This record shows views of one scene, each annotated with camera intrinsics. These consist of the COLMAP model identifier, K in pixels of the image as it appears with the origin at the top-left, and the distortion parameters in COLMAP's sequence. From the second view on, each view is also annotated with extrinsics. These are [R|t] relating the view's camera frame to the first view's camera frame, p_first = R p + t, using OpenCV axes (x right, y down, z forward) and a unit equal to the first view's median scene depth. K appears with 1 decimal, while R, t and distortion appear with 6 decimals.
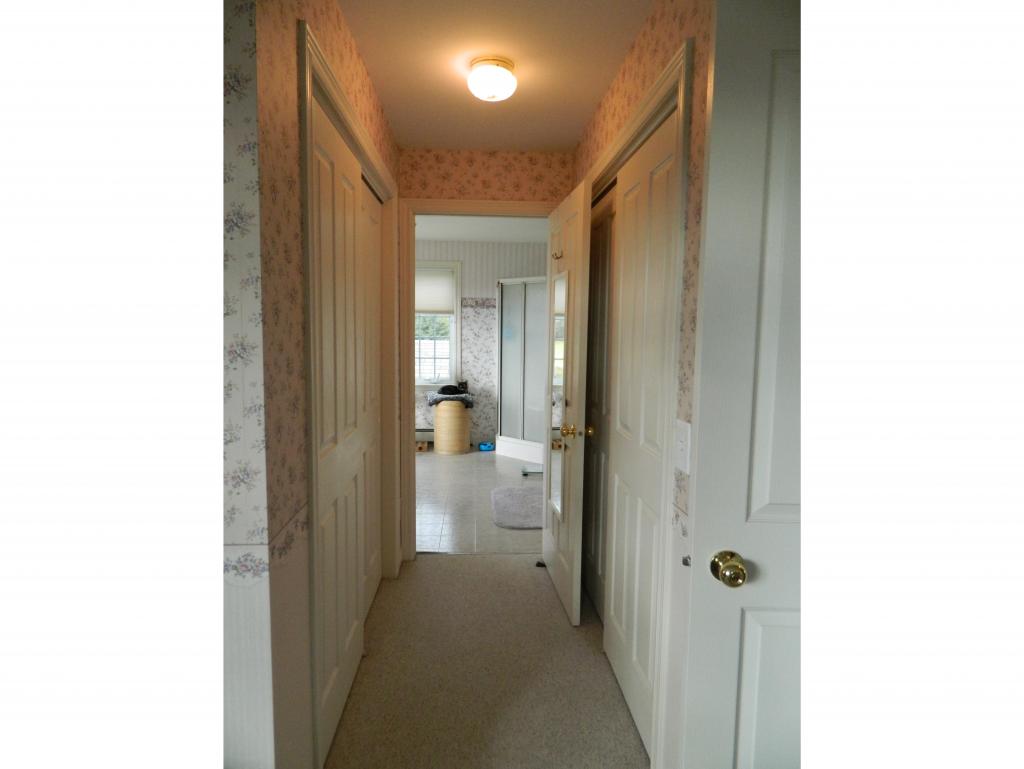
lens RADIAL K [[785.9, 0, 512.0], [0, 785.9, 384.5], [0, 0, 1]] dist [0.004315, -0.000991]
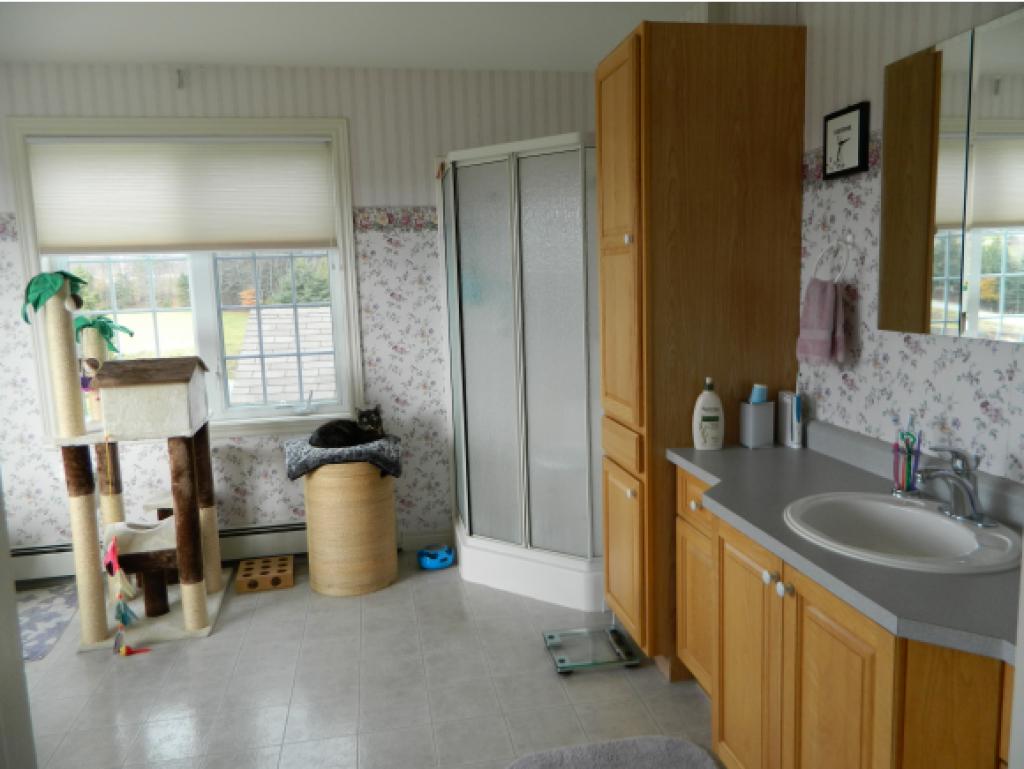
lens RADIAL K [[785.9, 0, 512.0], [0, 785.9, 384.5], [0, 0, 1]] dist [0.004315, -0.000991]
pose [[0.989324, -0.060978, 0.132360, -0.042015], [0.053309, 0.996730, 0.060732, -0.037477], [-0.135630, -0.053028, 0.989339, 0.571719]]
